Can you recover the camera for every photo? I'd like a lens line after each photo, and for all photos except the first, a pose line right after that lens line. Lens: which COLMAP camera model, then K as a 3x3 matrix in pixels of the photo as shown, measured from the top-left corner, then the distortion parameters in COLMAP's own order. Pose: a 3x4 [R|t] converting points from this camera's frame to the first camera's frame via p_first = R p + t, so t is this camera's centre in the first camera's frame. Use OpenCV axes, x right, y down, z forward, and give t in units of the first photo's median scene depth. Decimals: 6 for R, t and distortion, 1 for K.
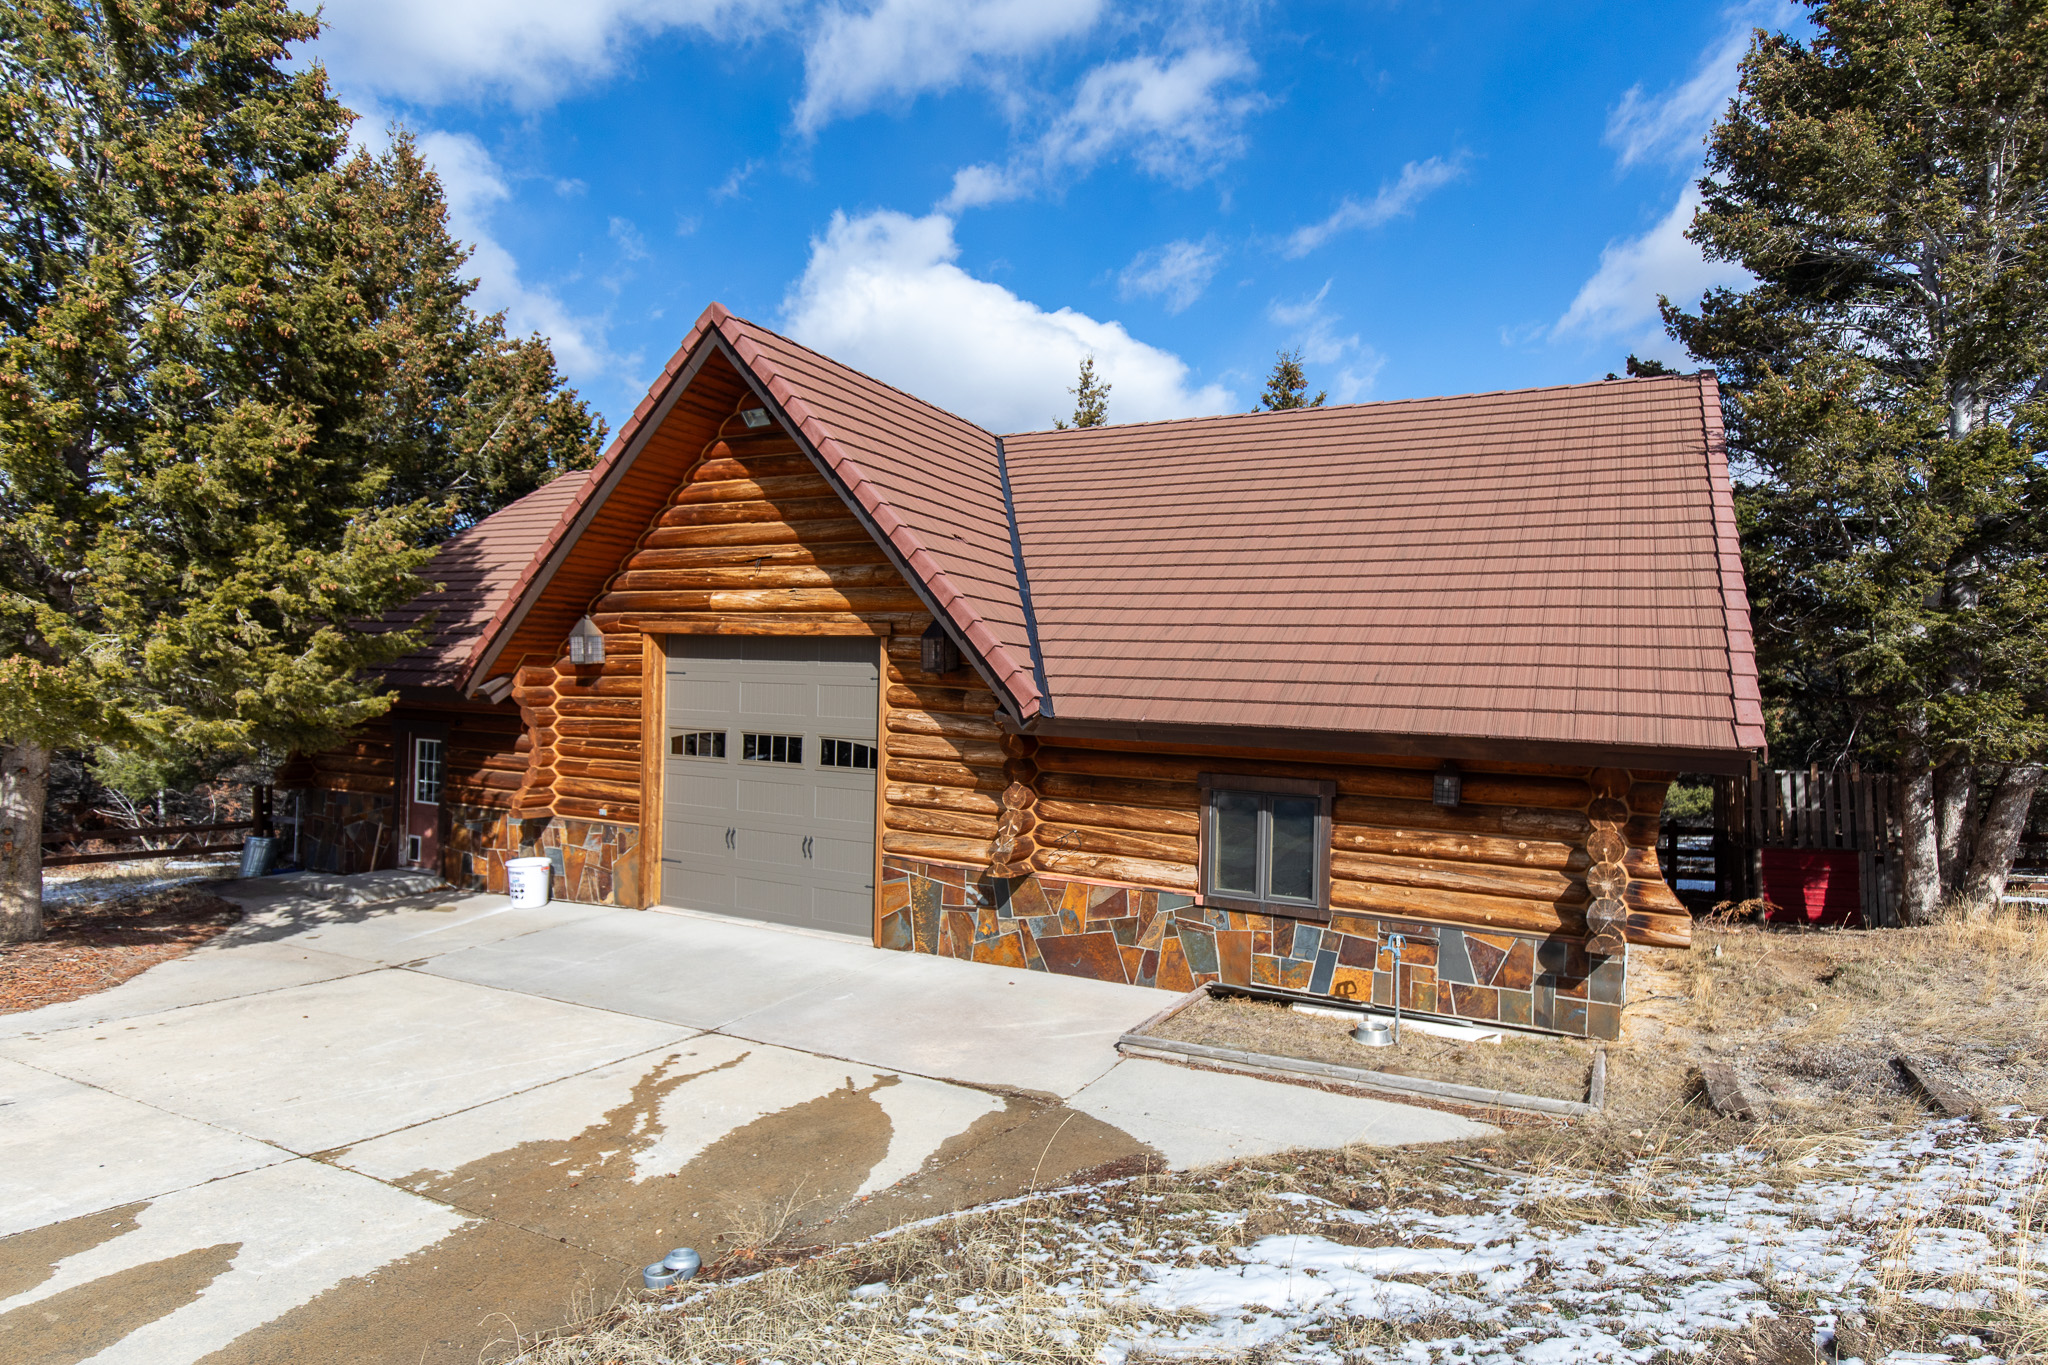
lens RADIAL K [[1123.6, 0, 1024.0], [0, 1123.6, 682.5], [0, 0, 1]] dist [0.027689, -0.001817]
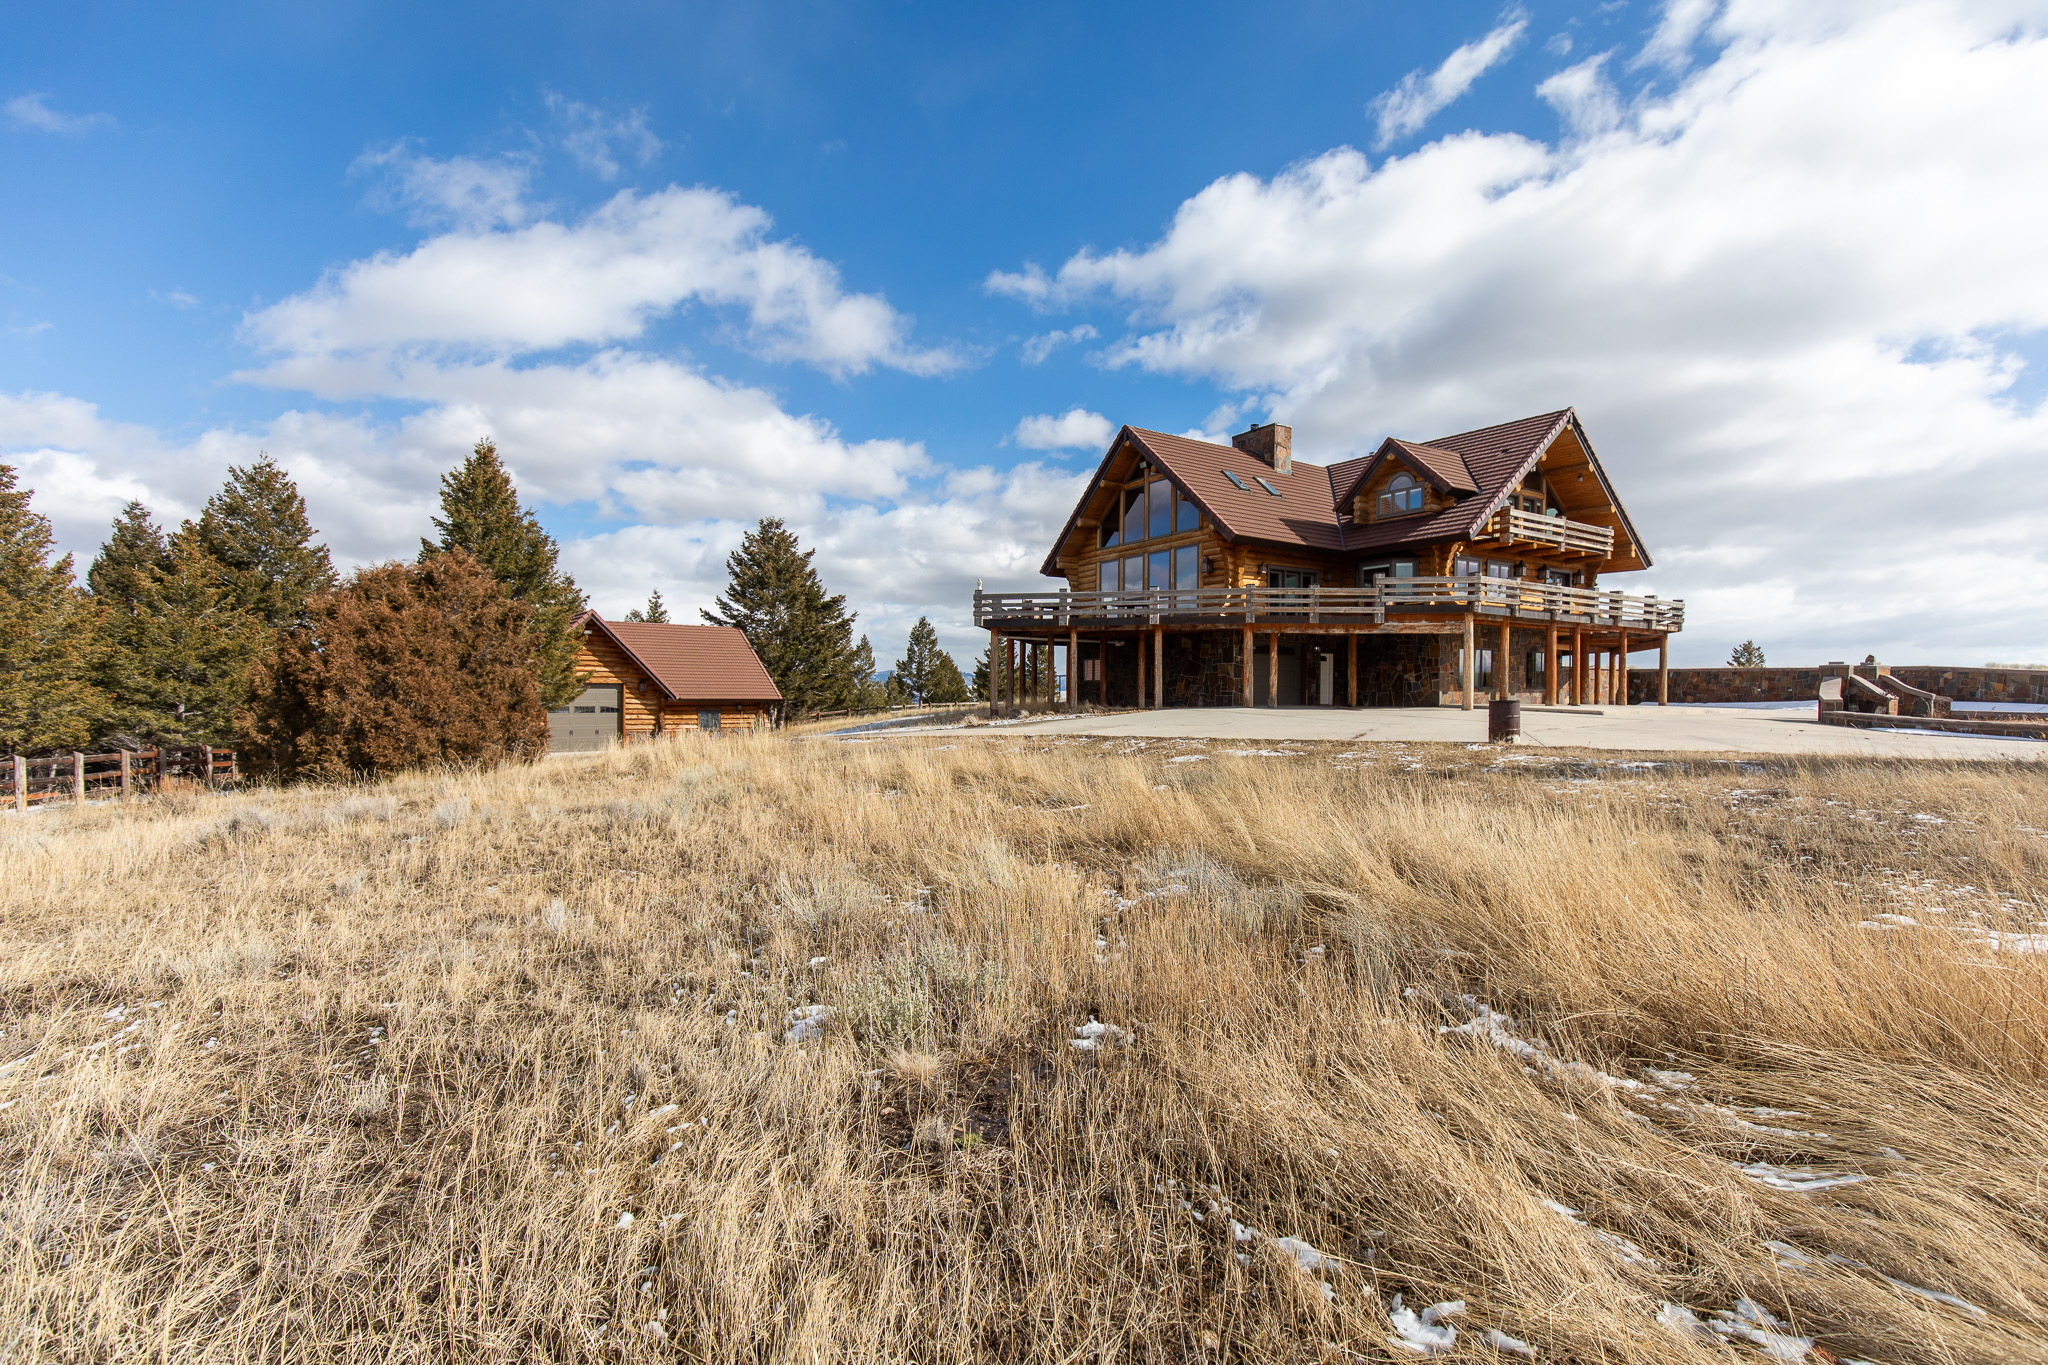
lens RADIAL K [[924.4, 0, 1024.0], [0, 924.4, 682.5], [0, 0, 1]] dist [0.001729, -0.000312]
pose [[0.418653, -0.035816, 0.907440, -2.990949], [0.000428, 0.999230, 0.039242, -0.200365], [-0.908146, -0.016040, 0.418346, -2.166326]]
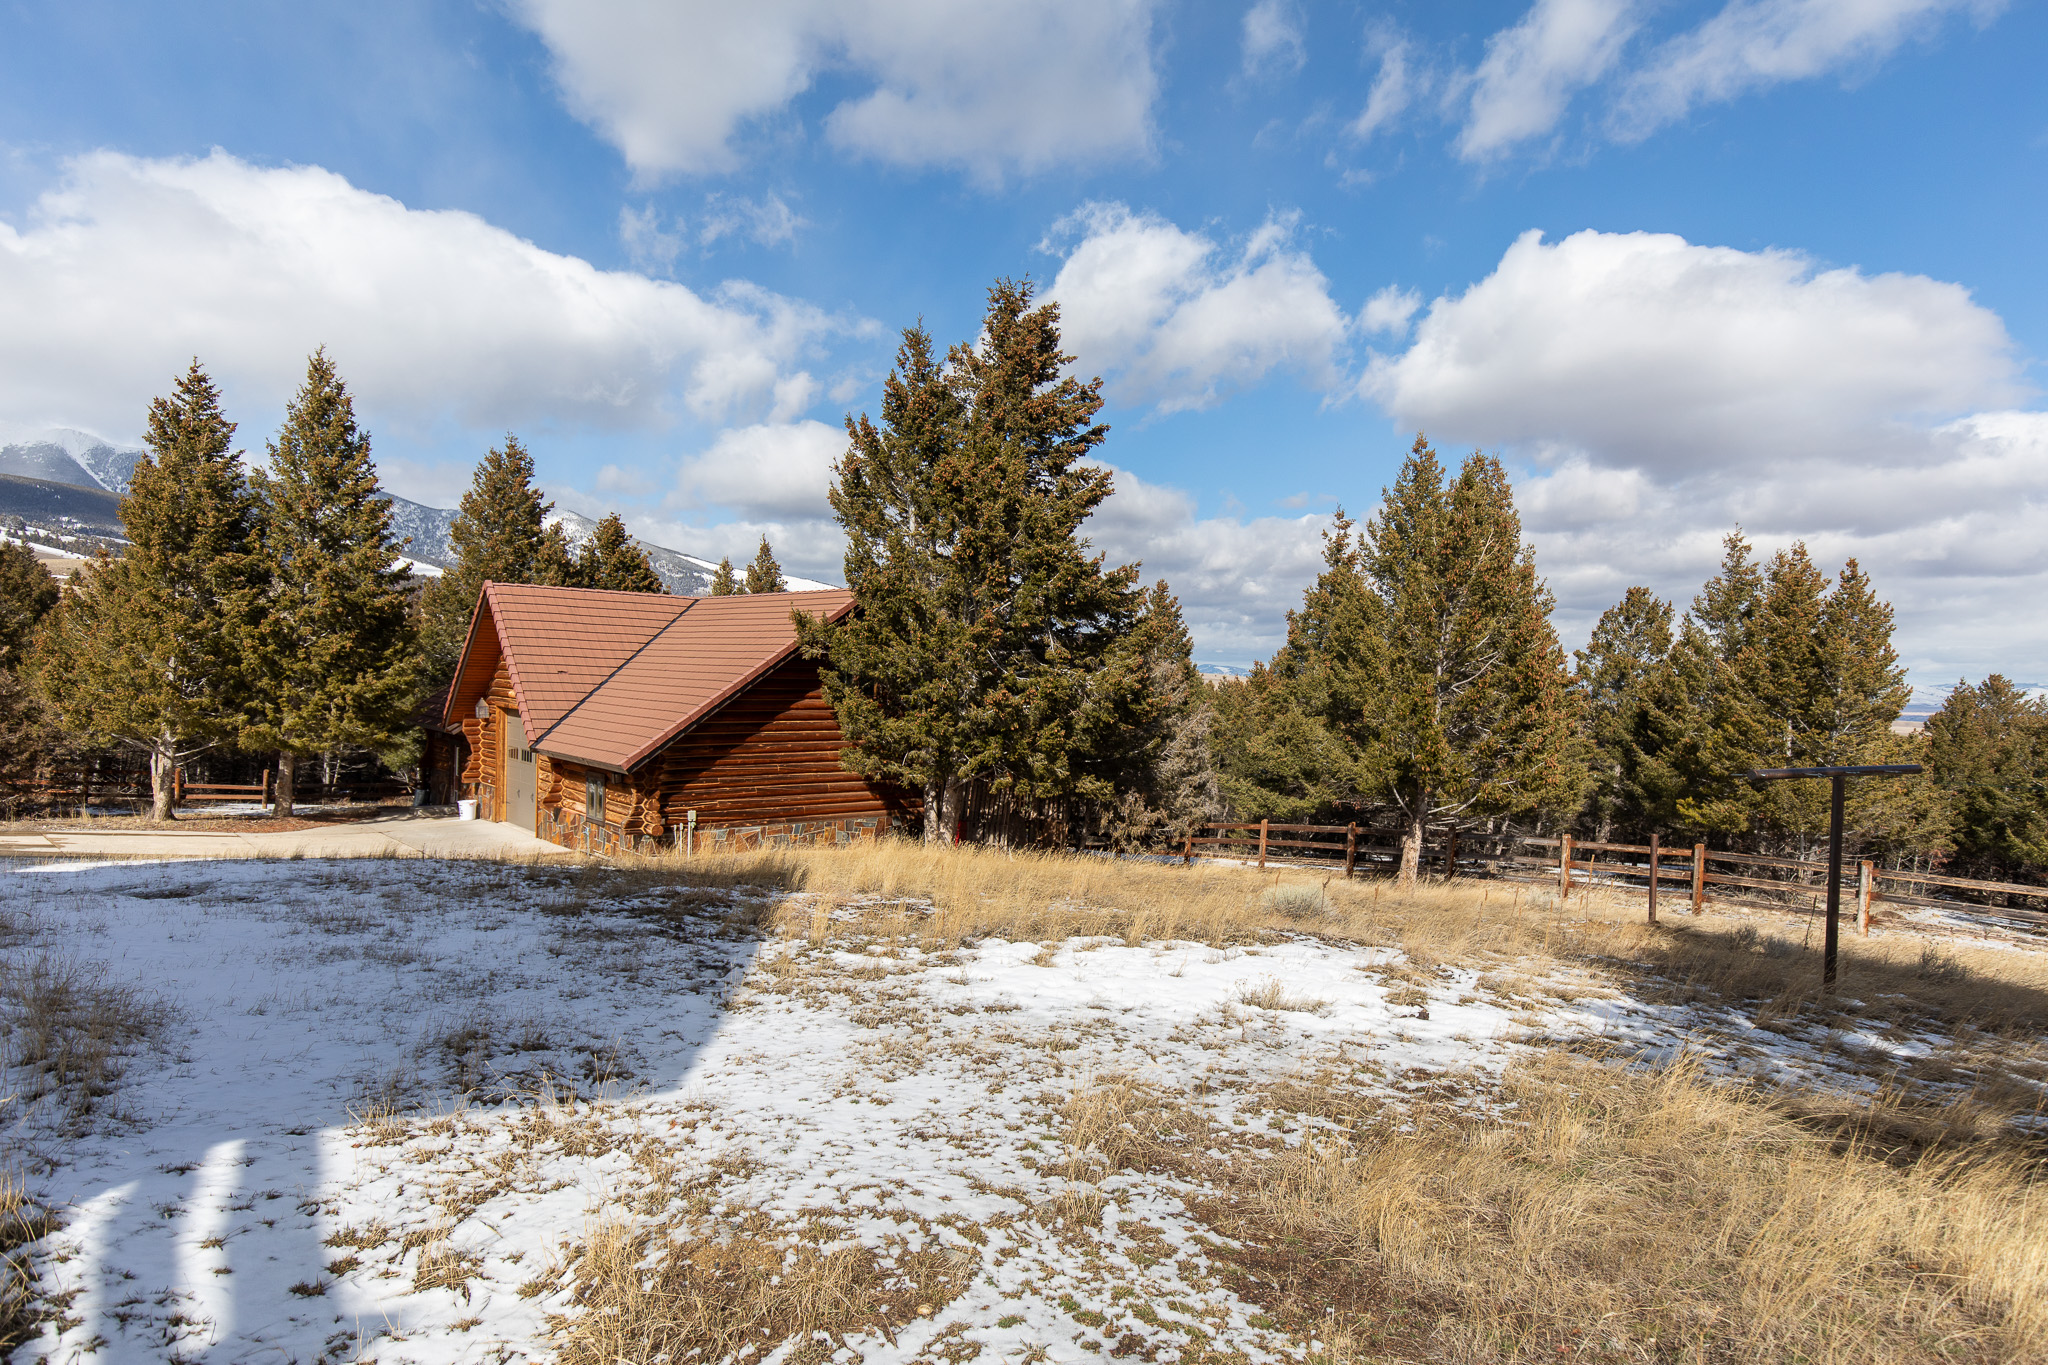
lens RADIAL K [[1166.8, 0, 1024.0], [0, 1166.8, 682.5], [0, 0, 1]] dist [0.001623, 0.001031]
pose [[0.930596, 0.002278, -0.366041, 1.860226], [-0.001267, 0.999995, 0.003002, -0.119029], [0.366046, -0.002329, 0.930594, -1.027471]]
